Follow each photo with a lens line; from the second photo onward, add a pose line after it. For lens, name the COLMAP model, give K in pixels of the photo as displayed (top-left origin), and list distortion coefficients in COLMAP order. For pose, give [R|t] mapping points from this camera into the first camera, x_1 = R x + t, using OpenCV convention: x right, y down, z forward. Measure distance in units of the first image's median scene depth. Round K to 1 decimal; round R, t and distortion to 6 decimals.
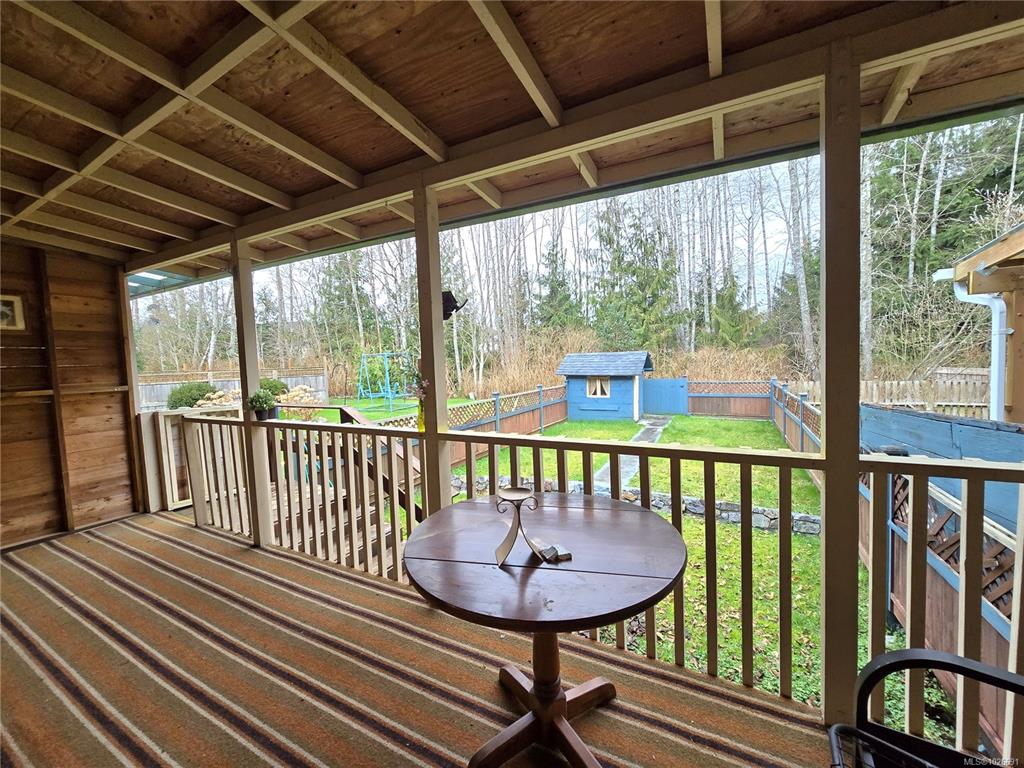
lens RADIAL K [[421.0, 0, 506.4], [0, 421.0, 386.3], [0, 0, 1]] dist [-0.008186, 0.002449]
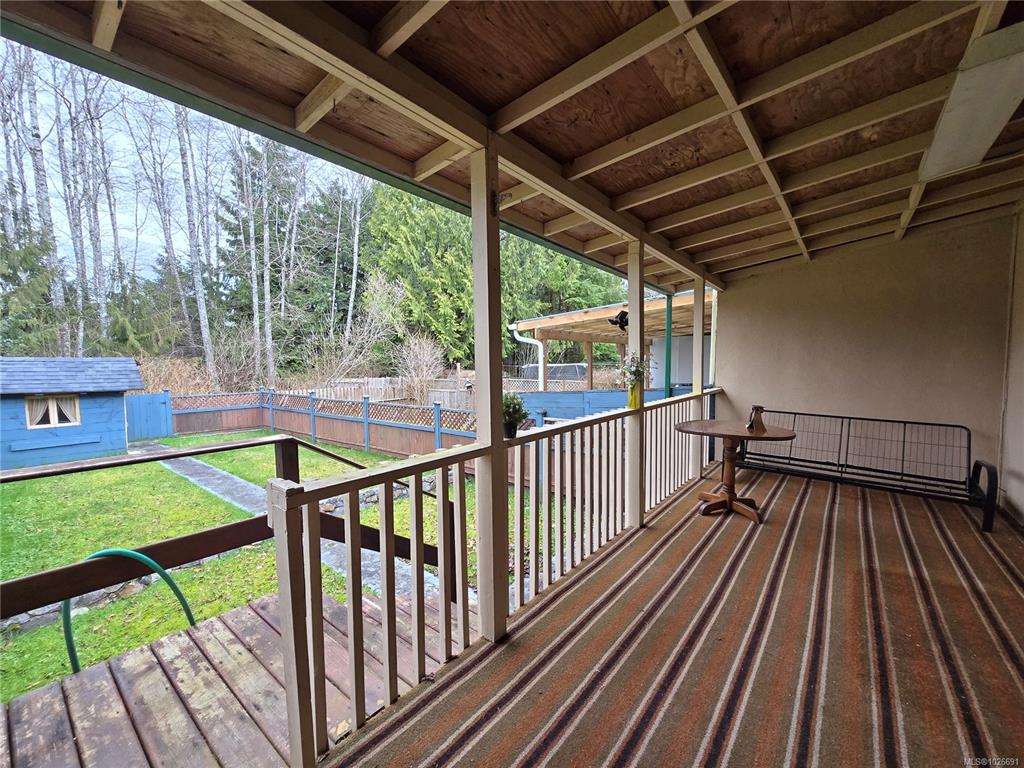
lens RADIAL K [[421.0, 0, 508.4], [0, 421.0, 388.4], [0, 0, 1]] dist [-0.008186, 0.002449]
pose [[0.175072, -0.029250, 0.984121, -0.284751], [0.060991, 0.997961, 0.018811, -0.002438], [-0.982665, 0.056730, 0.176499, 0.200352]]
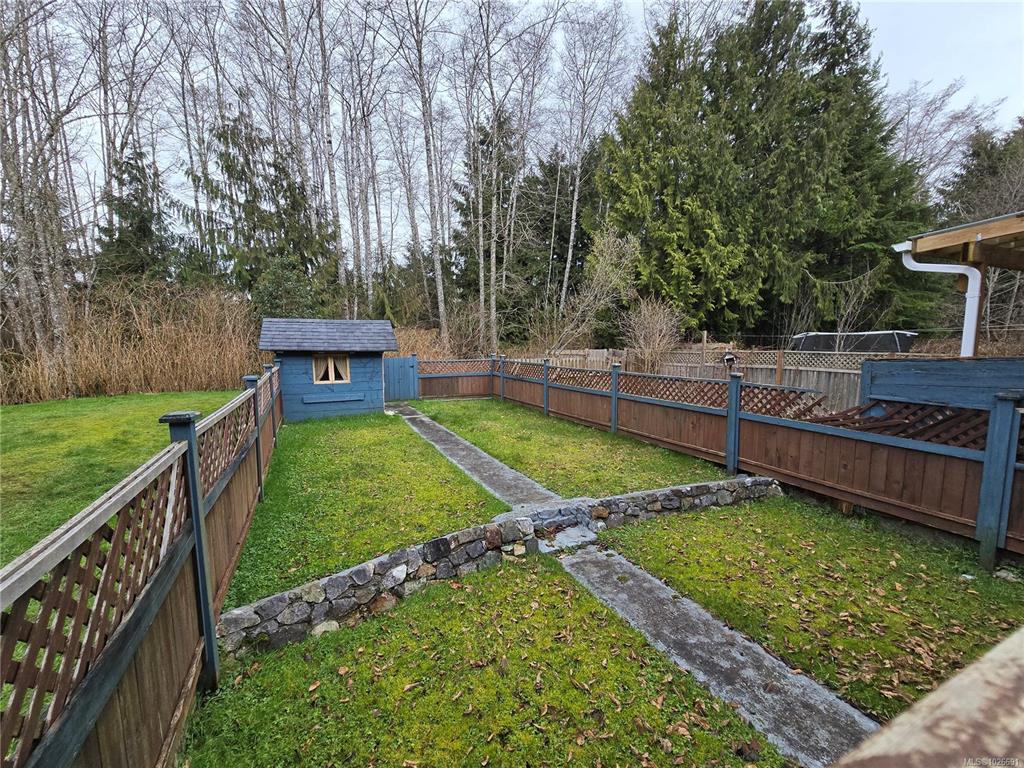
lens RADIAL K [[421.0, 0, 509.2], [0, 421.0, 388.5], [0, 0, 1]] dist [-0.008186, 0.002449]
pose [[0.589277, -0.058537, 0.805808, -0.165719], [0.032811, 0.998283, 0.048524, 0.010220], [-0.807265, -0.002155, 0.590185, 0.353591]]
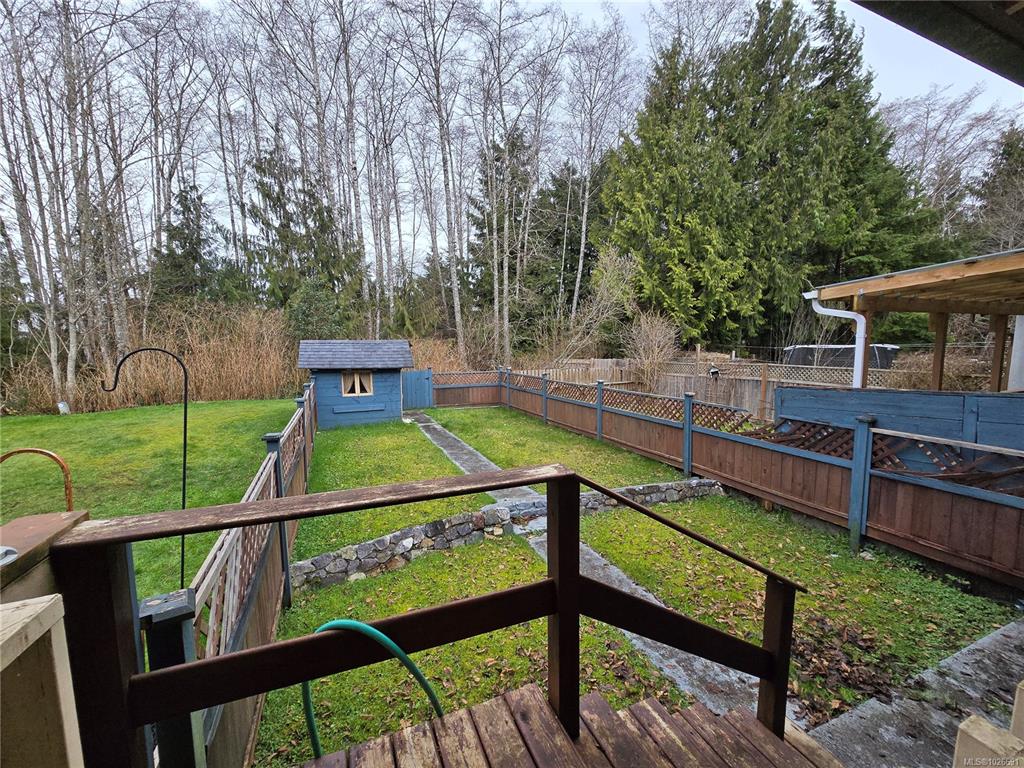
lens RADIAL K [[421.0, 0, 508.1], [0, 421.0, 389.2], [0, 0, 1]] dist [-0.008186, 0.002449]
pose [[0.628840, -0.056197, 0.775501, -0.222428], [0.034908, 0.998420, 0.044044, -0.012074], [-0.776750, -0.000625, 0.629808, 0.266300]]
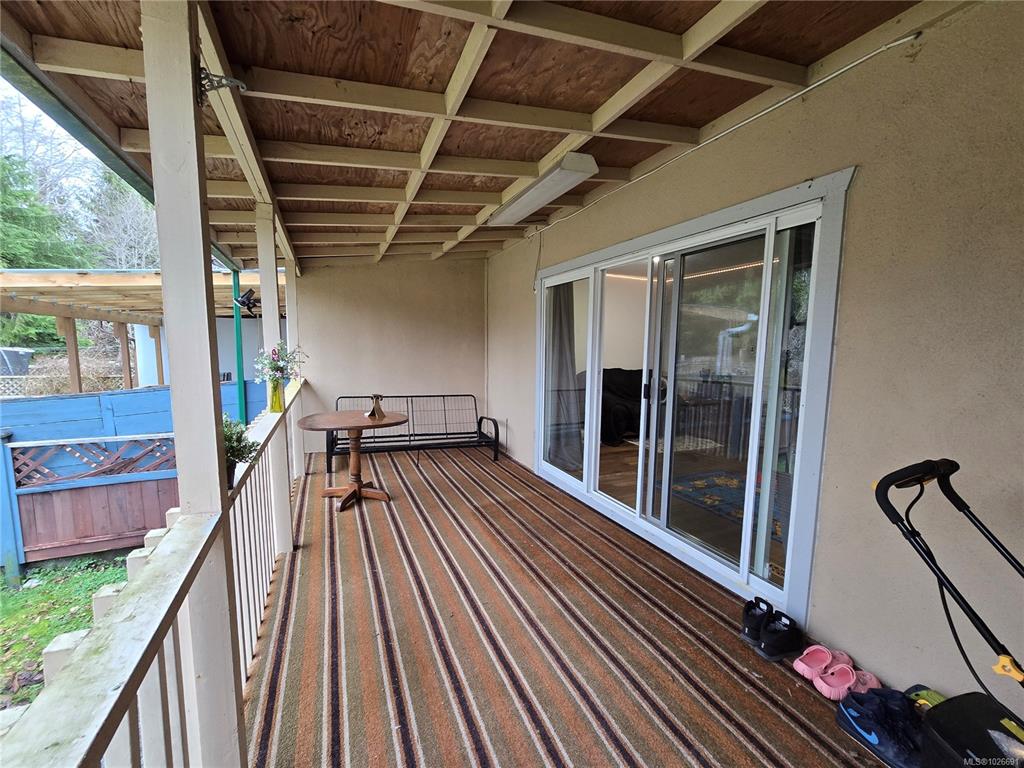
lens RADIAL K [[421.0, 0, 509.7], [0, 421.0, 387.4], [0, 0, 1]] dist [-0.008186, 0.002449]
pose [[-0.787513, -0.032439, 0.615444, -0.241591], [0.057664, 0.990355, 0.125987, -0.011991], [-0.613594, 0.134705, -0.778047, 0.258172]]
